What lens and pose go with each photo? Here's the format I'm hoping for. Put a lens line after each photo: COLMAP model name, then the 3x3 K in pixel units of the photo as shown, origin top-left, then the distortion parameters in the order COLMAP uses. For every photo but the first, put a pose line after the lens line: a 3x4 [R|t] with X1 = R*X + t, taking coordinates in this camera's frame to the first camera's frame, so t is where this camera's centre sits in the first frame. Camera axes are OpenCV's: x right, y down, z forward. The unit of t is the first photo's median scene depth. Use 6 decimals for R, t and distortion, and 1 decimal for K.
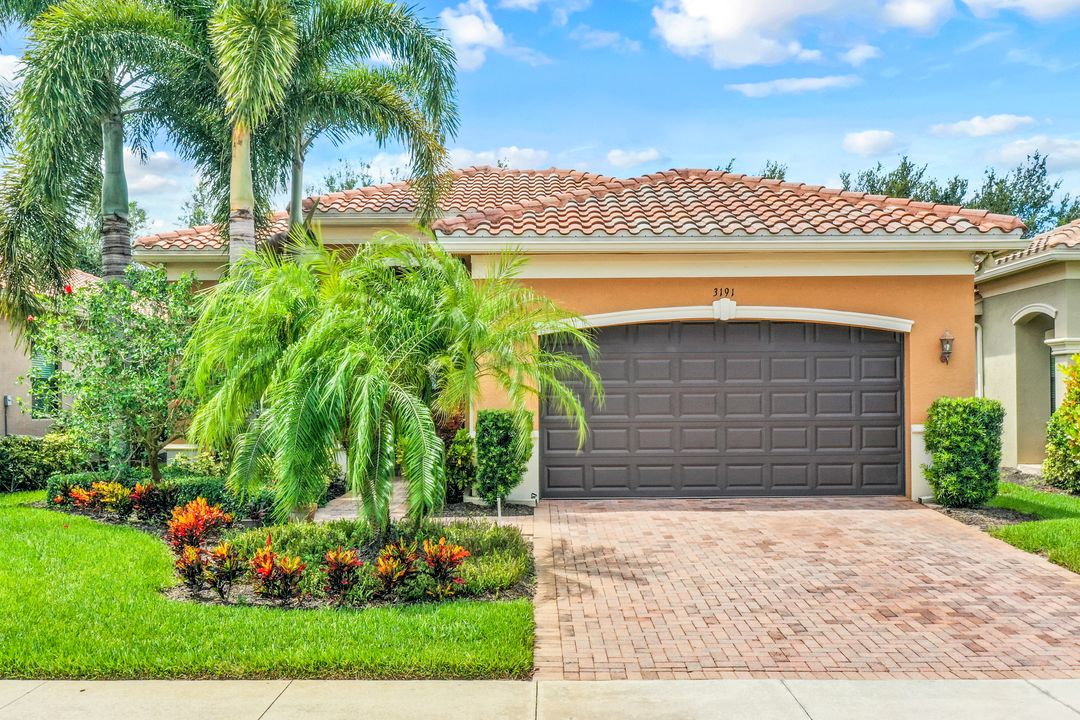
lens RADIAL K [[1027.9, 0, 540.0], [0, 1027.9, 360.0], [0, 0, 1]] dist [0.002332, -0.005178]
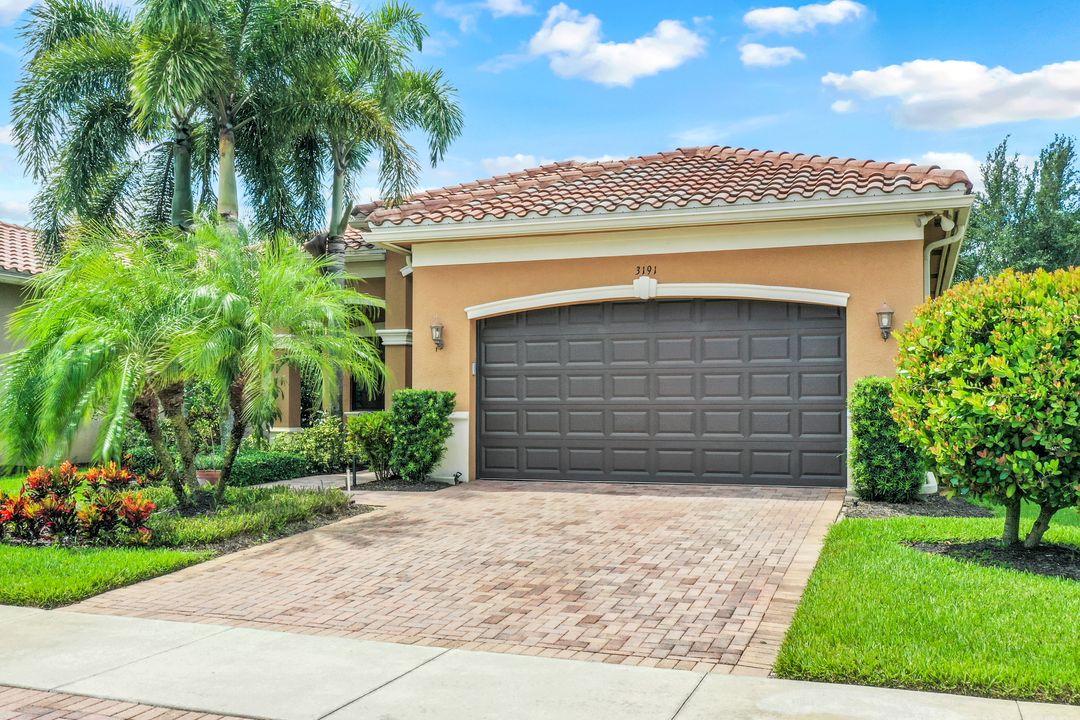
lens RADIAL K [[1076.0, 0, 476.8], [0, 1076.0, 362.4], [0, 0, 1]] dist [-0.008629, 0.001549]
pose [[0.925084, -0.007872, -0.379682, 0.407246], [0.016994, 0.999642, 0.020681, -0.003078], [0.379383, -0.025584, 0.924886, 0.007941]]
